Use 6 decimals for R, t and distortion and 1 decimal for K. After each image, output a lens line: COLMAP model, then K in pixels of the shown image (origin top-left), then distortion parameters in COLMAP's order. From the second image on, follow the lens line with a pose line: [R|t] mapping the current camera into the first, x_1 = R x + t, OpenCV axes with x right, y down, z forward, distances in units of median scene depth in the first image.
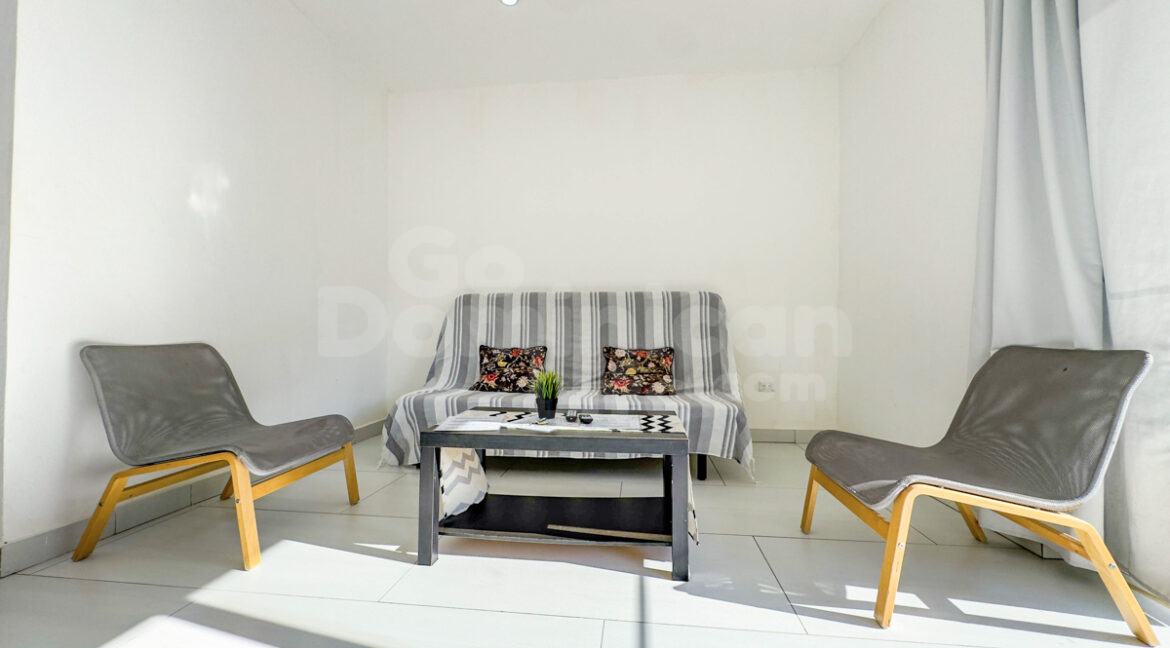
lens RADIAL K [[471.5, 0, 582.7], [0, 471.5, 322.9], [0, 0, 1]] dist [-0.006859, 0.000479]
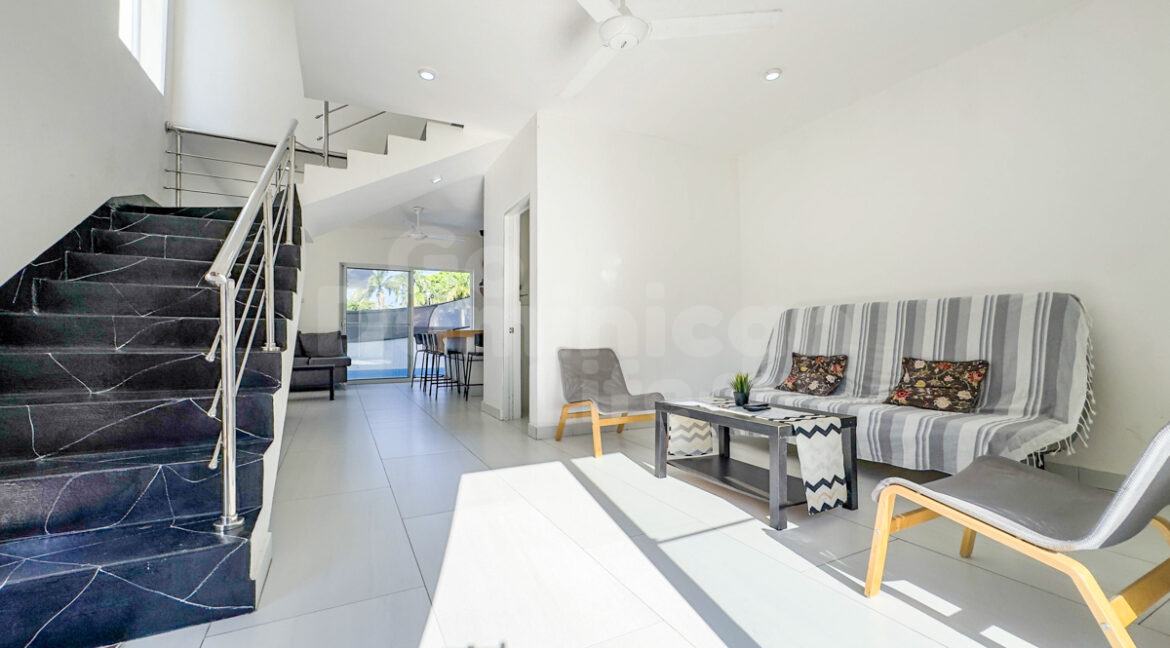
lens RADIAL K [[471.5, 0, 580.9], [0, 471.5, 335.7], [0, 0, 1]] dist [-0.006859, 0.000479]
pose [[0.555047, -0.005197, -0.831803, 0.513733], [0.023672, 0.999674, 0.009550, -0.020666], [0.831482, -0.024991, 0.554989, -0.107232]]
